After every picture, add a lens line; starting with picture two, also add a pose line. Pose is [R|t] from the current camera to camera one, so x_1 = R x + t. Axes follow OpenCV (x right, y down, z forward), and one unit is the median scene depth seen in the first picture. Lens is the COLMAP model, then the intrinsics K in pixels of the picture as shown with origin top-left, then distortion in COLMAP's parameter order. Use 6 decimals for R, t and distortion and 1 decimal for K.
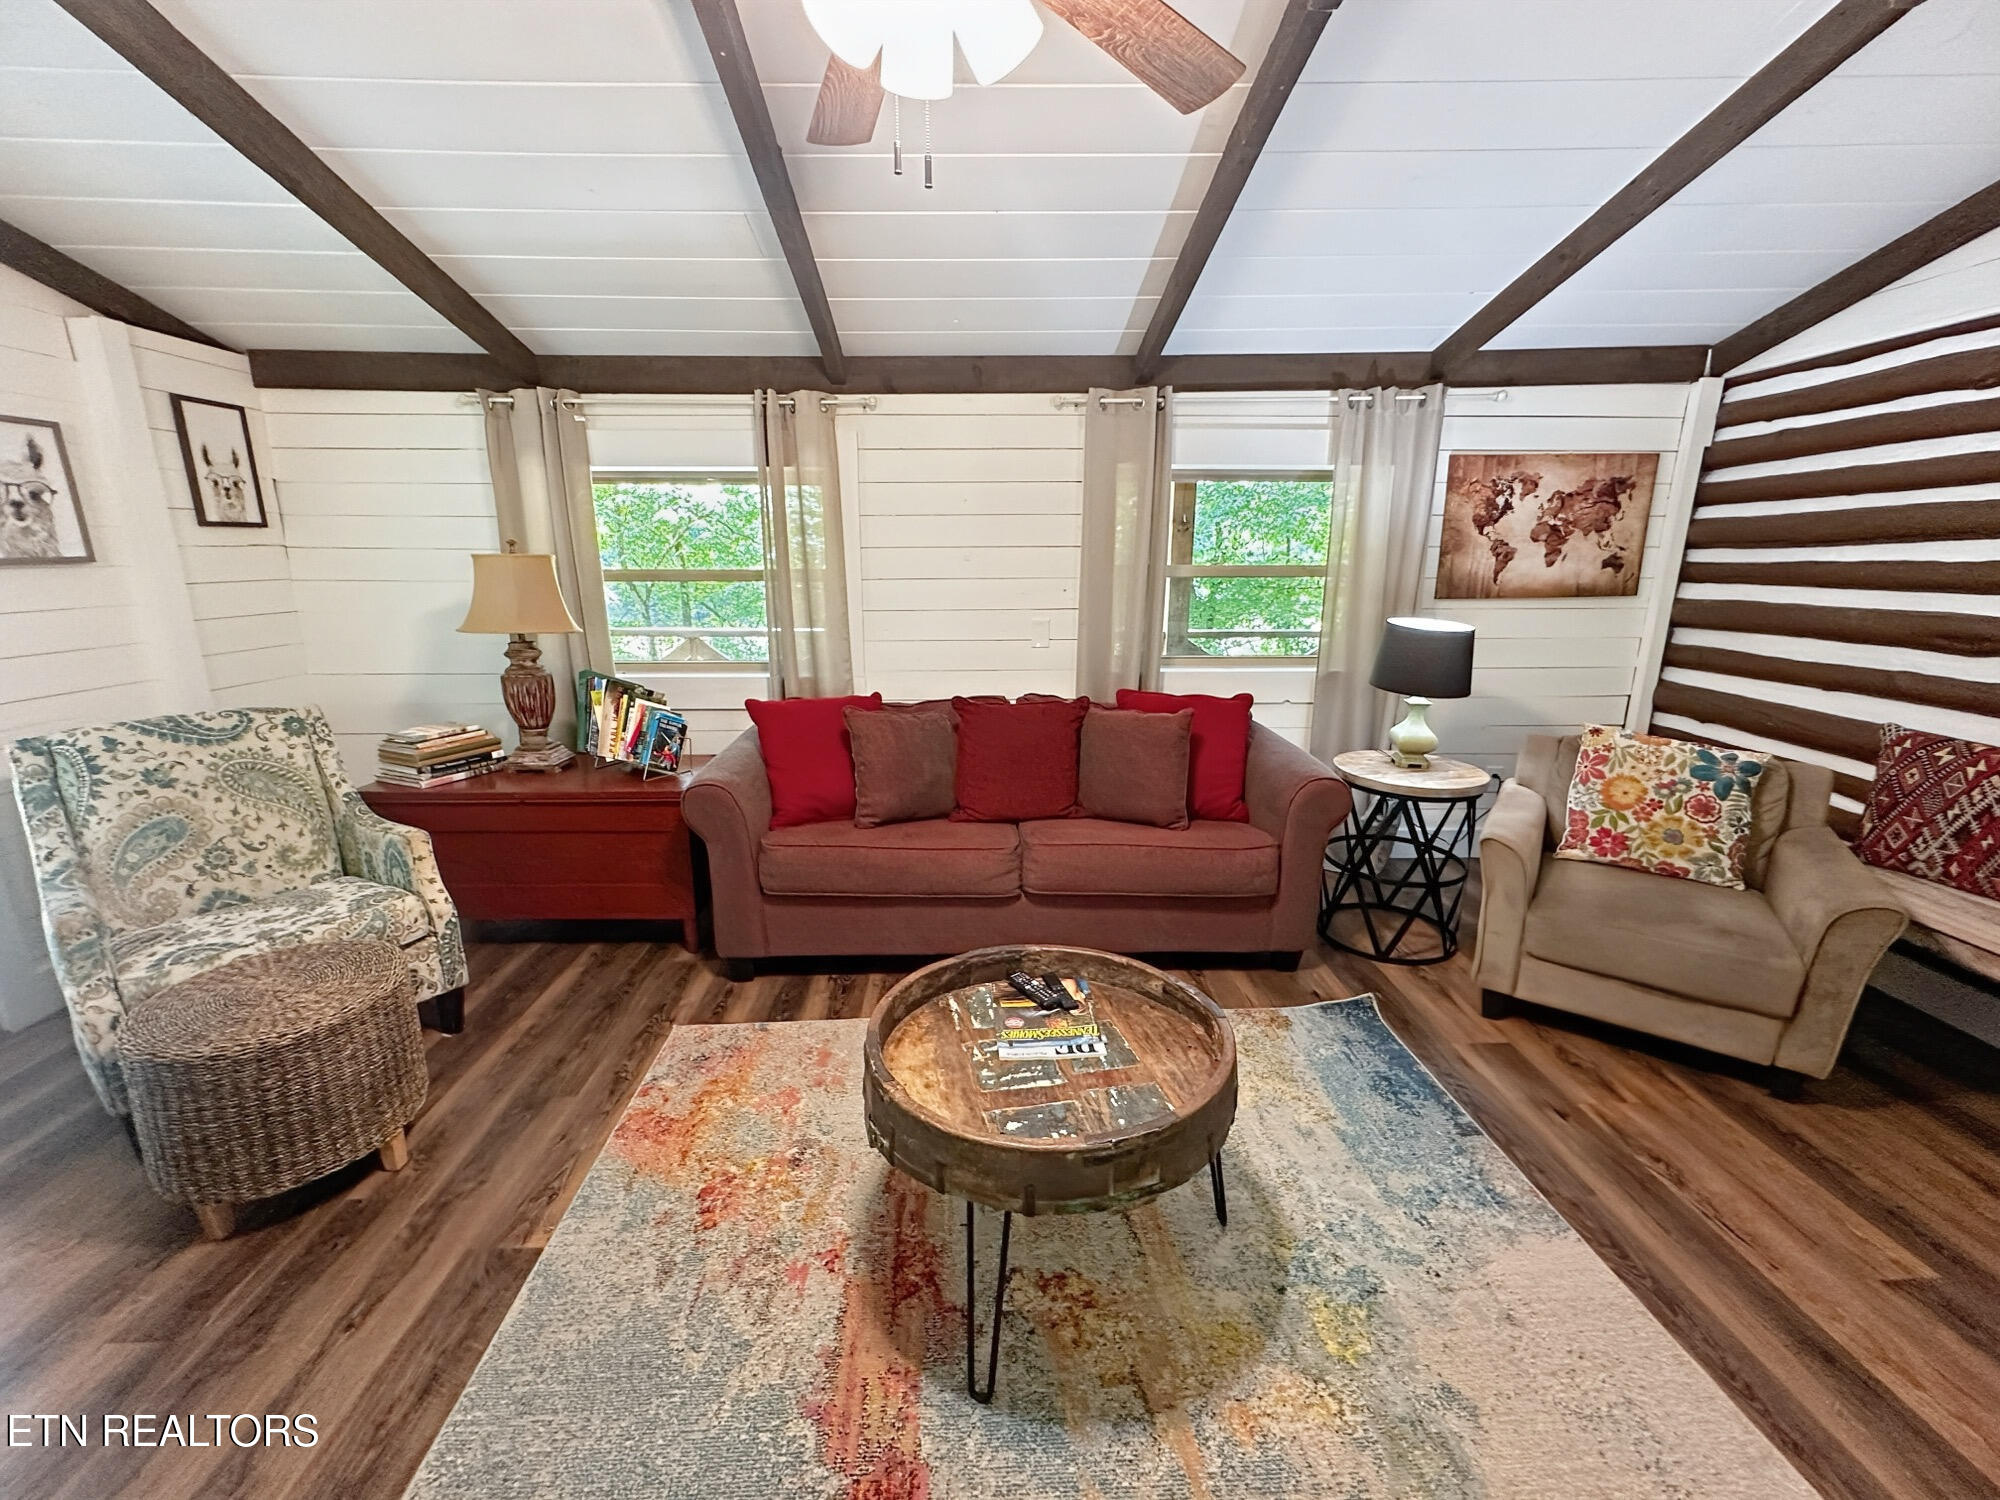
lens RADIAL K [[799.6, 0, 1003.6], [0, 799.6, 744.7], [0, 0, 1]] dist [-0.004436, 0.000704]
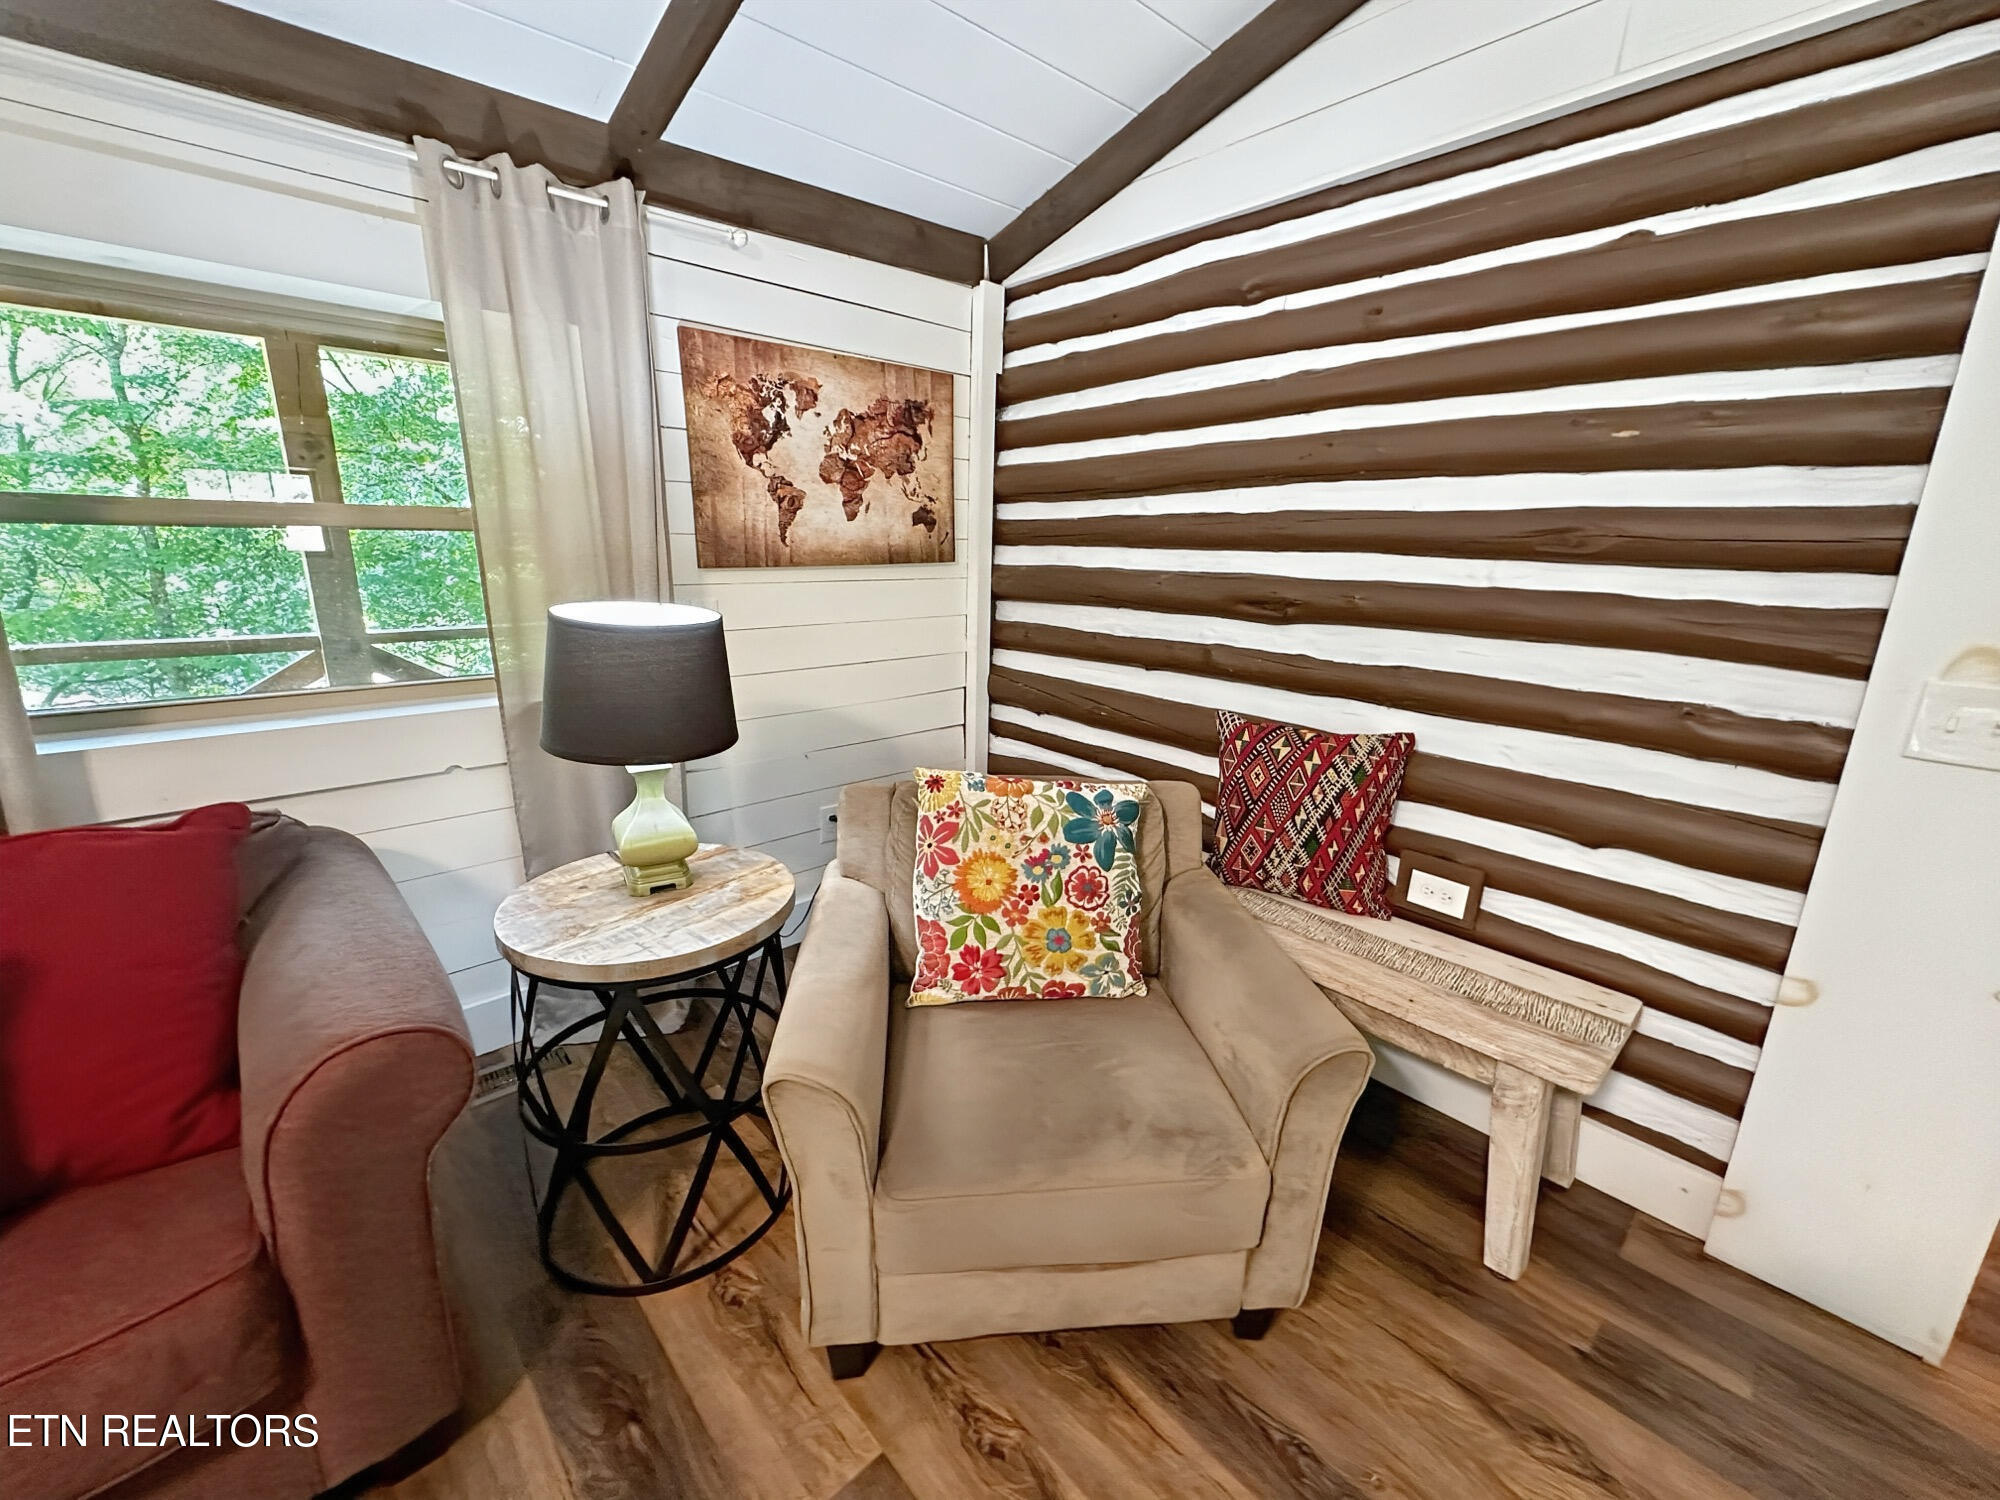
lens RADIAL K [[799.6, 0, 1000.7], [0, 799.6, 745.1], [0, 0, 1]] dist [-0.004436, 0.000704]
pose [[0.749805, -0.150464, 0.644324, 0.357146], [0.135328, 0.988089, 0.073258, -0.072895], [-0.647672, 0.032266, 0.761236, 0.459411]]
